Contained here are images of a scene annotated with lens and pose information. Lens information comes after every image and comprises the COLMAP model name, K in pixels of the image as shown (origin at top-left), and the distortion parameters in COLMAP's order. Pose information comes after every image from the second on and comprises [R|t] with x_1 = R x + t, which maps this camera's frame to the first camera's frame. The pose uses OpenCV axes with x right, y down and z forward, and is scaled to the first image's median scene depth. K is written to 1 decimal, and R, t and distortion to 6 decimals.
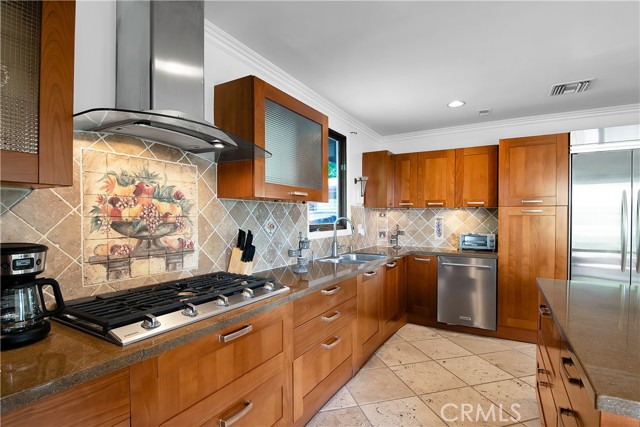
lens RADIAL K [[318.2, 0, 317.7], [0, 318.2, 215.5], [0, 0, 1]] dist [0.001661, -0.000293]
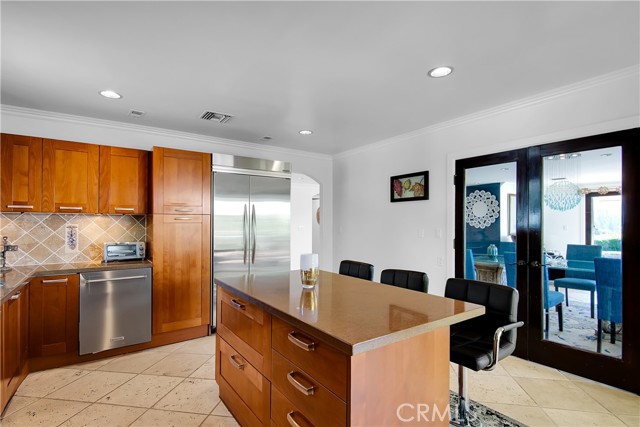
lens RADIAL K [[320.3, 0, 317.7], [0, 320.3, 218.5], [0, 0, 1]] dist [0.018703, -0.001124]
pose [[0.428640, 0.012151, 0.903393, -0.109644], [0.000329, 0.999907, -0.013606, 0.000480], [-0.903475, 0.006129, 0.428597, 0.105376]]
